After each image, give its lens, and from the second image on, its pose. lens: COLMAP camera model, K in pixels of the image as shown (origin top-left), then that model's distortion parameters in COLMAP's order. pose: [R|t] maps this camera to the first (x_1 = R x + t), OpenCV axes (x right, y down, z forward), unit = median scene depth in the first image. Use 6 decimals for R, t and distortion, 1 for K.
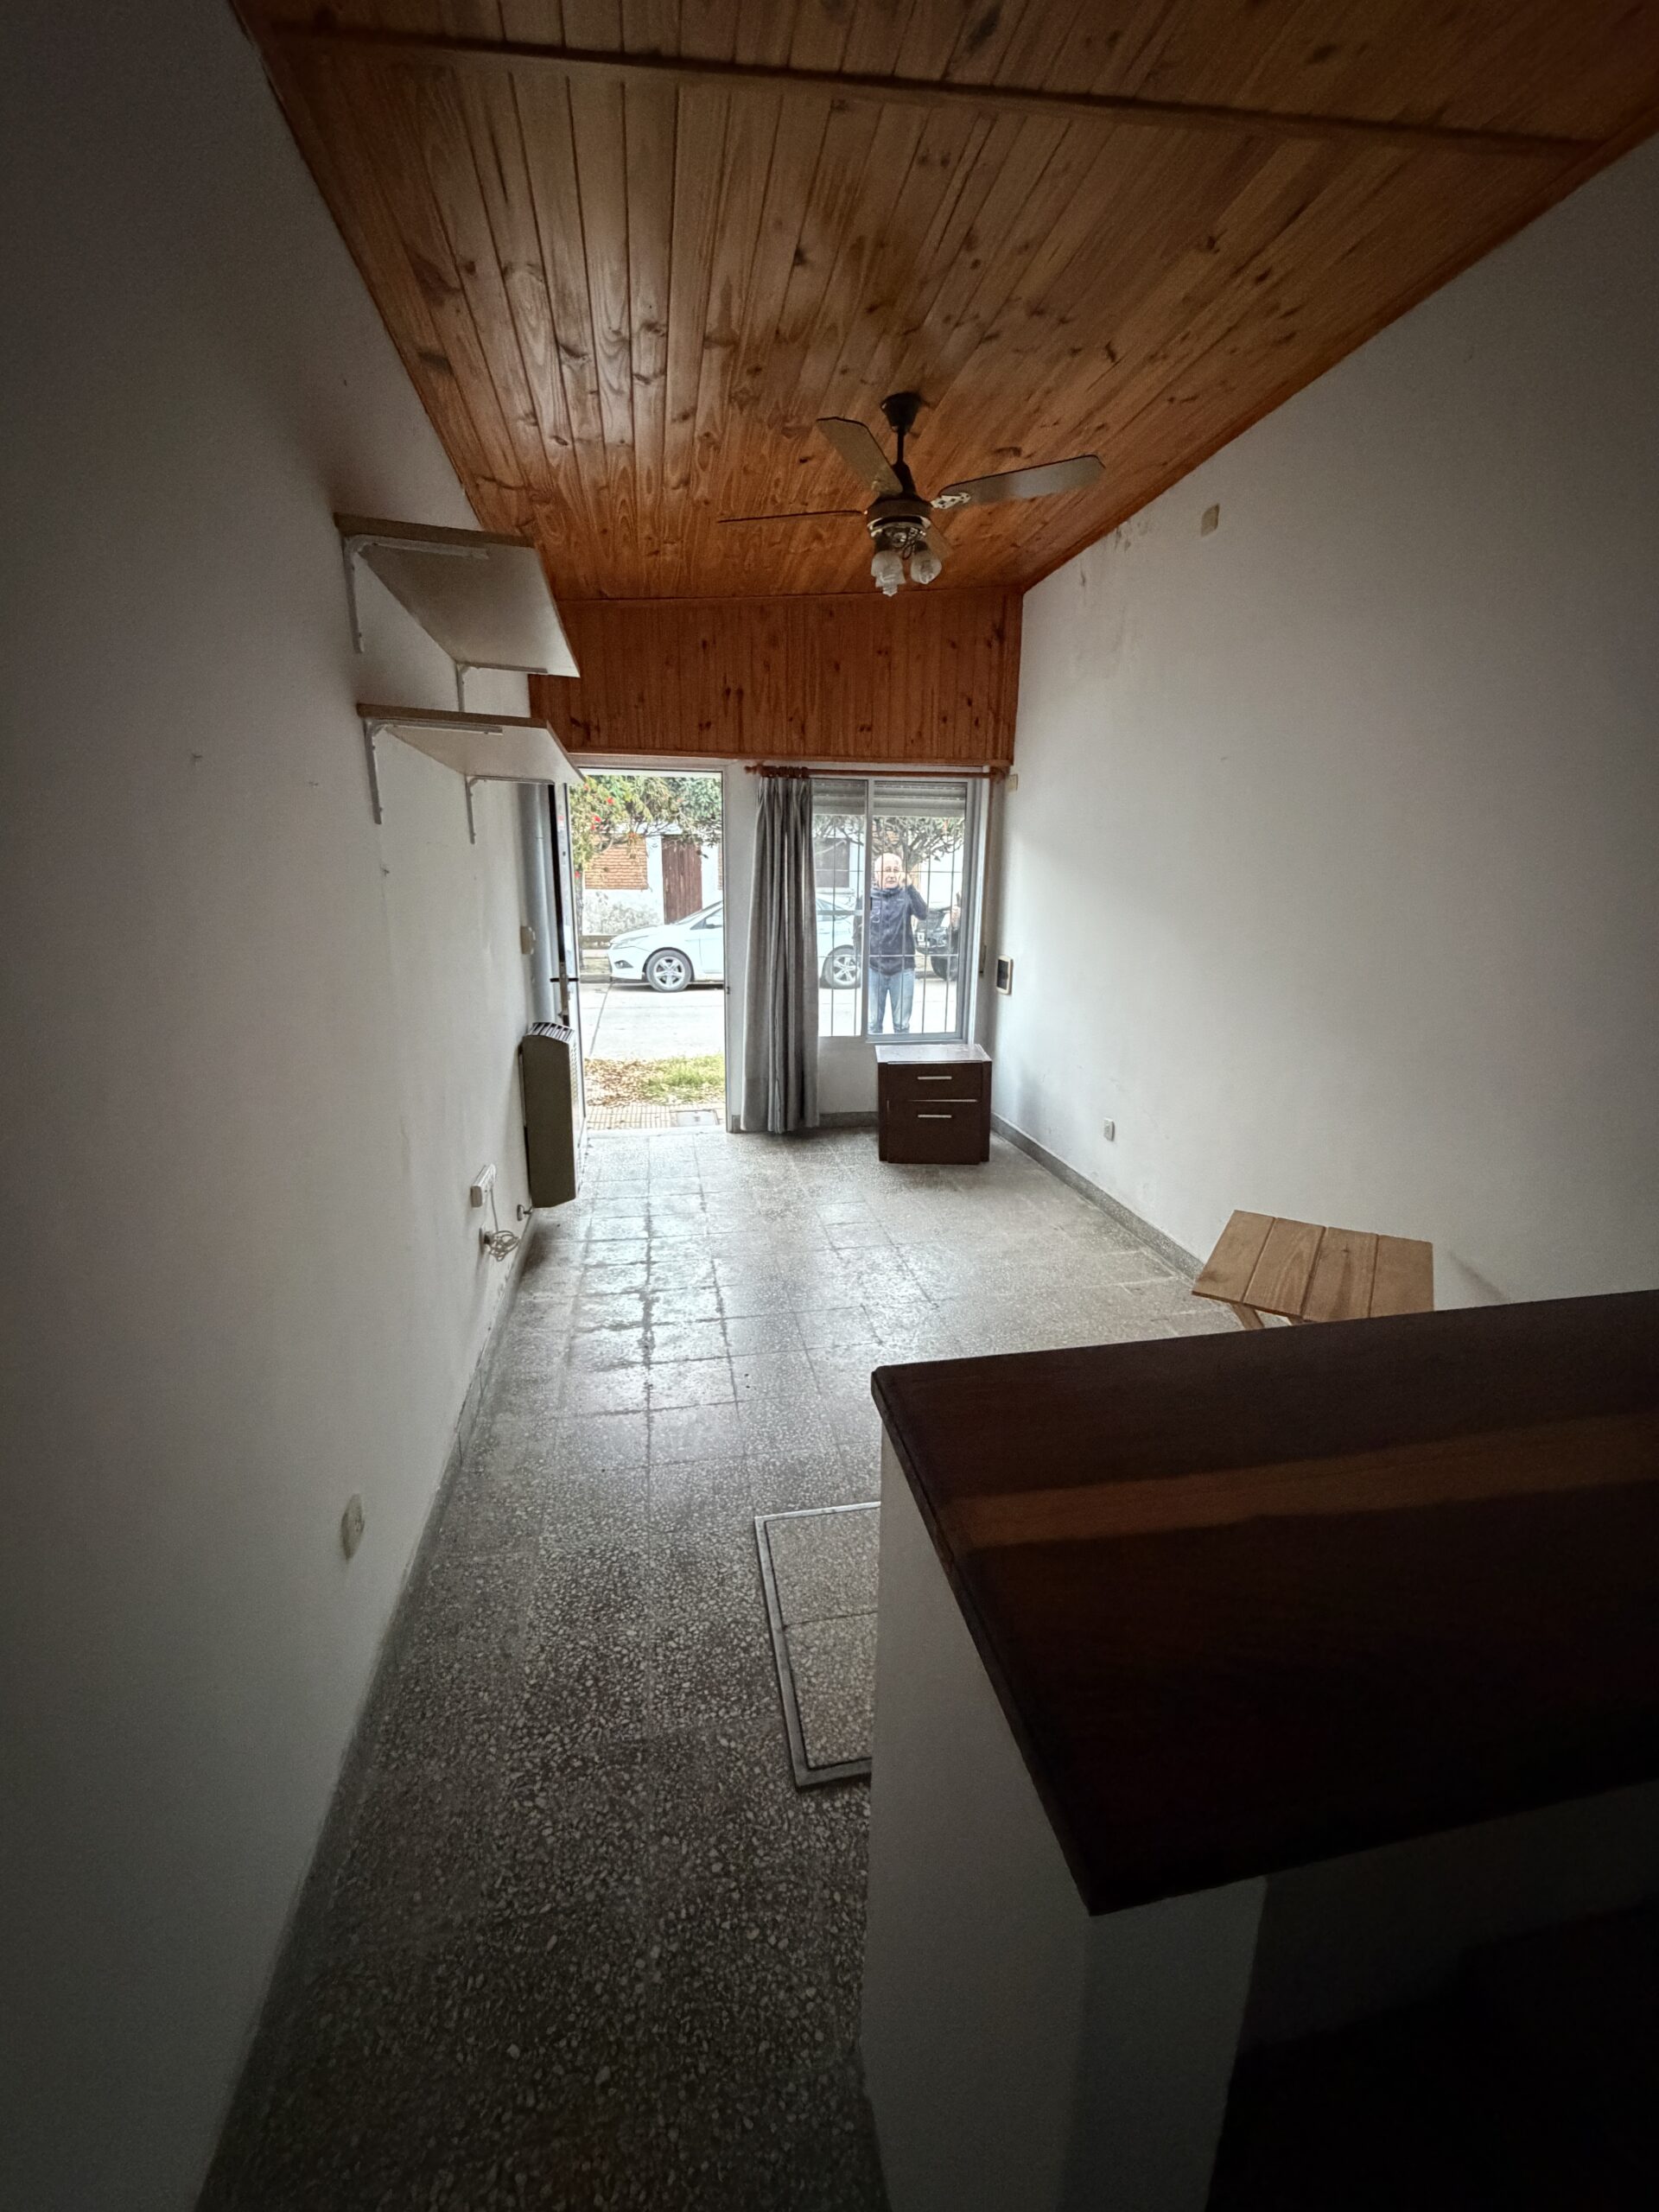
lens RADIAL K [[881.2, 0, 834.1], [0, 881.2, 1111.4], [0, 0, 1]] dist [-0.000307, -0.000673]
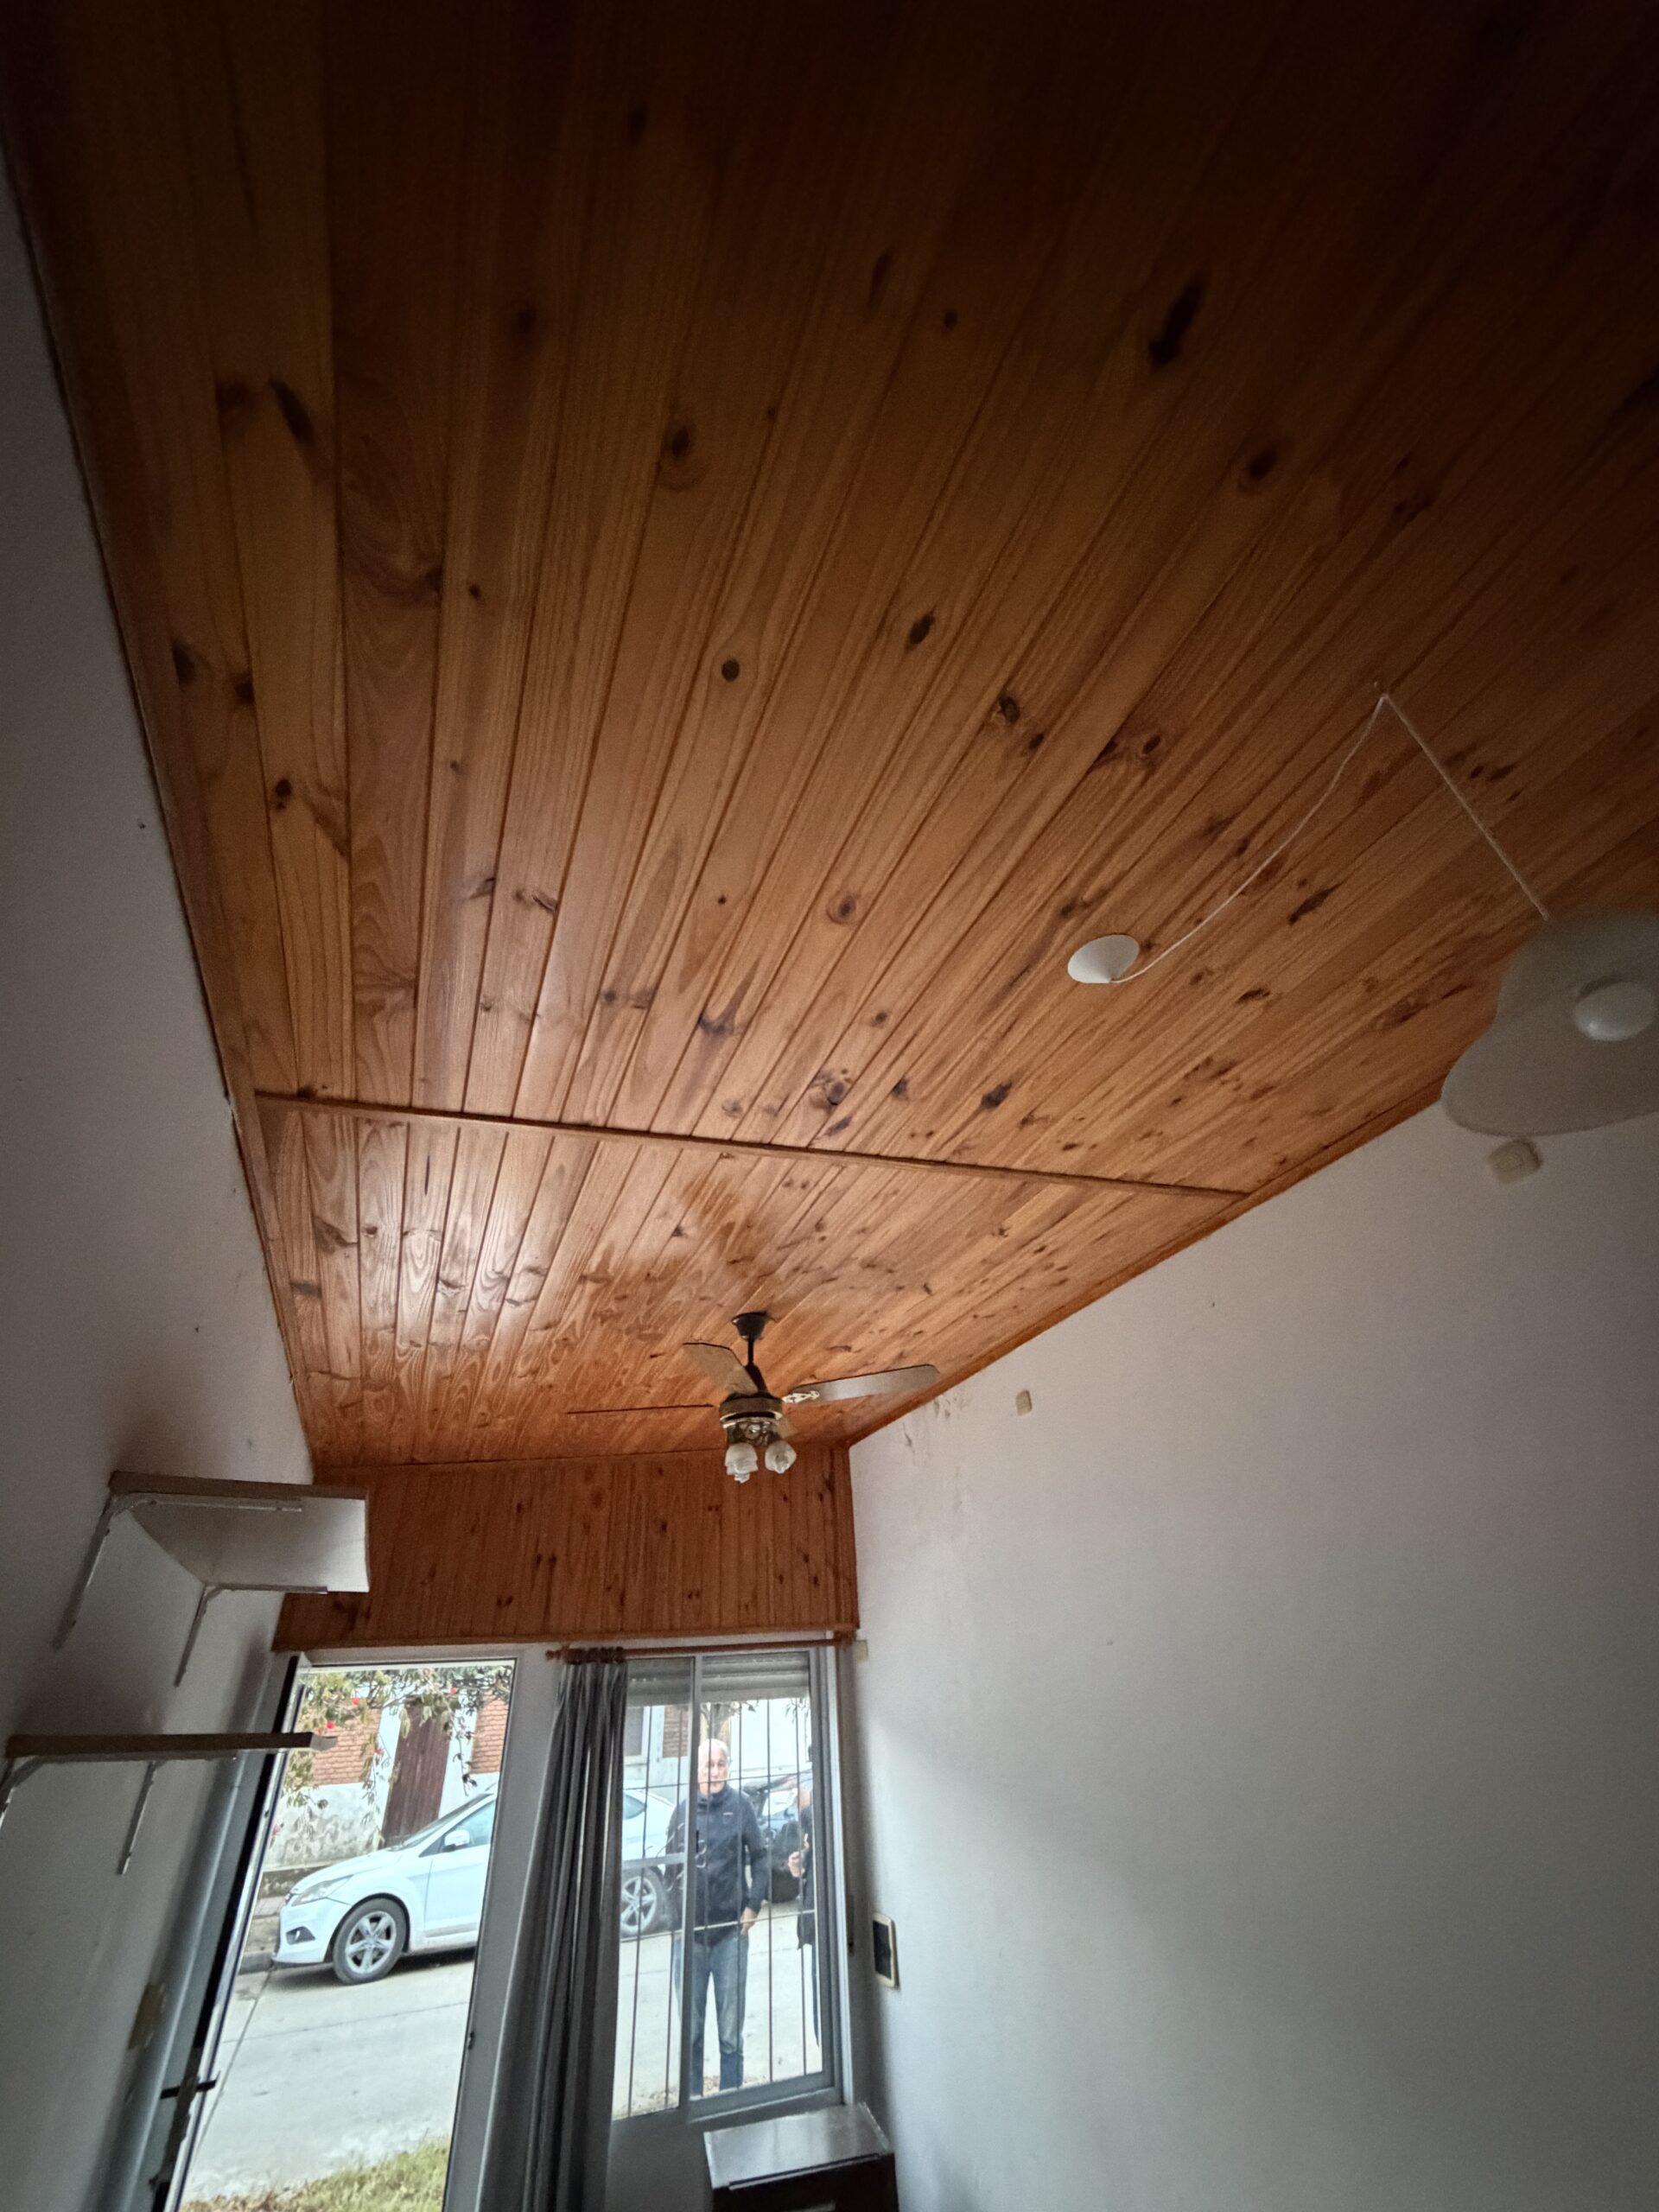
lens RADIAL K [[881.2, 0, 831.6], [0, 881.2, 1097.1], [0, 0, 1]] dist [-0.000307, -0.000673]
pose [[0.977960, 0.062904, 0.199094, -0.060117], [0.110895, 0.651444, -0.750549, -0.131127], [-0.176911, 0.756085, 0.630110, 0.063022]]
